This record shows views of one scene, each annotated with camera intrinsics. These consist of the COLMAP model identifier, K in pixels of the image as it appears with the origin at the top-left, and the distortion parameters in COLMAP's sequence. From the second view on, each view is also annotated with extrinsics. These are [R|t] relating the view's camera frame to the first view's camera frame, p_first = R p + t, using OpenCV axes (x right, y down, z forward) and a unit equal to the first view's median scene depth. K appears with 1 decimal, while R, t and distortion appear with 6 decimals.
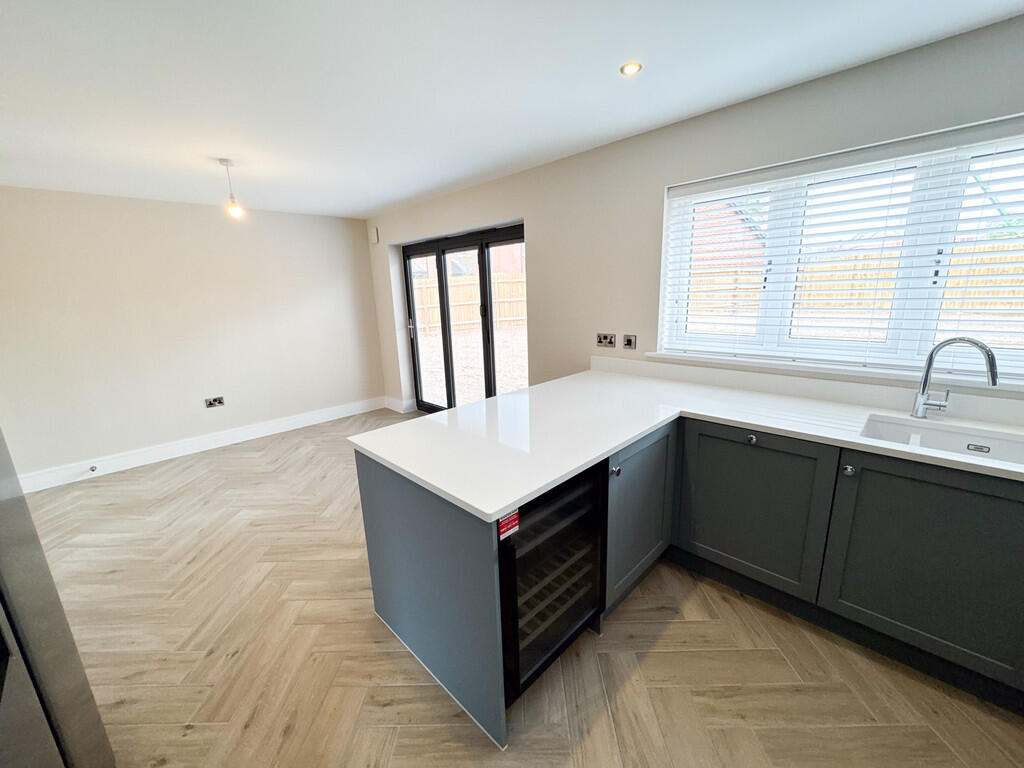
lens RADIAL K [[409.7, 0, 512.0], [0, 409.7, 384.0], [0, 0, 1]] dist [-0.001775, -0.000081]
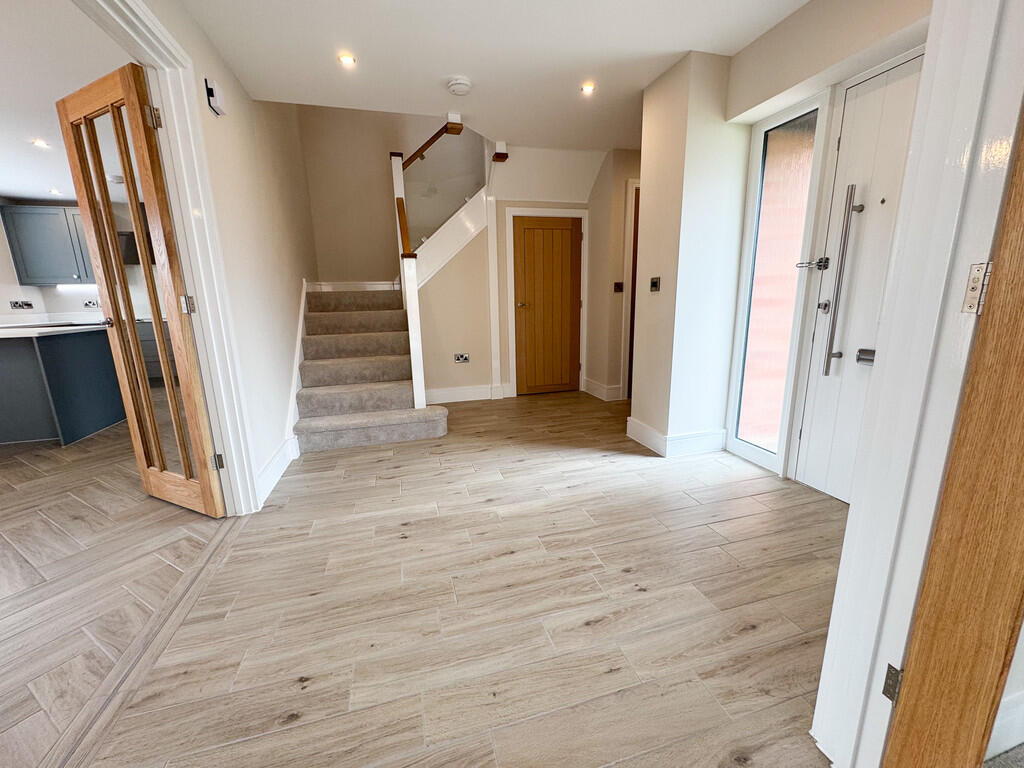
lens RADIAL K [[408.4, 0, 512.0], [0, 408.4, 384.0], [0, 0, 1]] dist [-0.001782, 0.000196]
pose [[-0.874131, -0.049197, 0.483192, -1.493898], [0.159285, 0.910796, 0.380893, -0.002549], [-0.458828, 0.409916, -0.788319, 0.763592]]
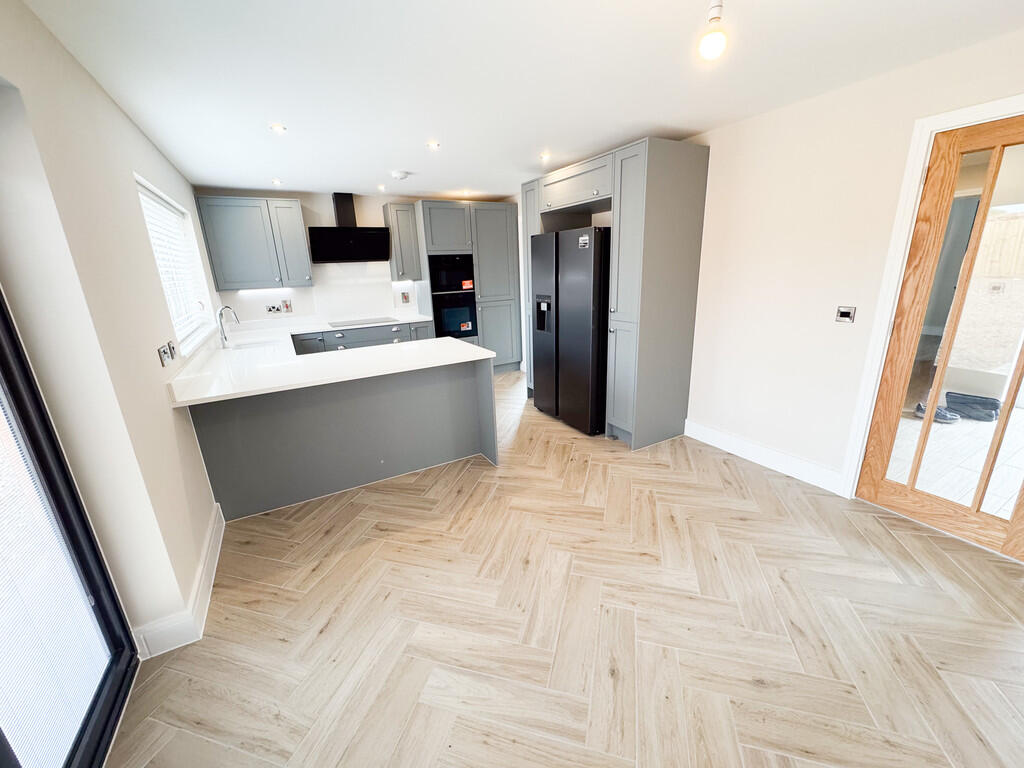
lens RADIAL K [[408.4, 0, 512.0], [0, 408.4, 384.0], [0, 0, 1]] dist [-0.001782, 0.000196]
pose [[-0.960846, -0.006140, 0.277014, -0.465647], [0.130140, 0.872619, 0.470743, -0.266789], [-0.244618, 0.488362, -0.837654, 1.223135]]
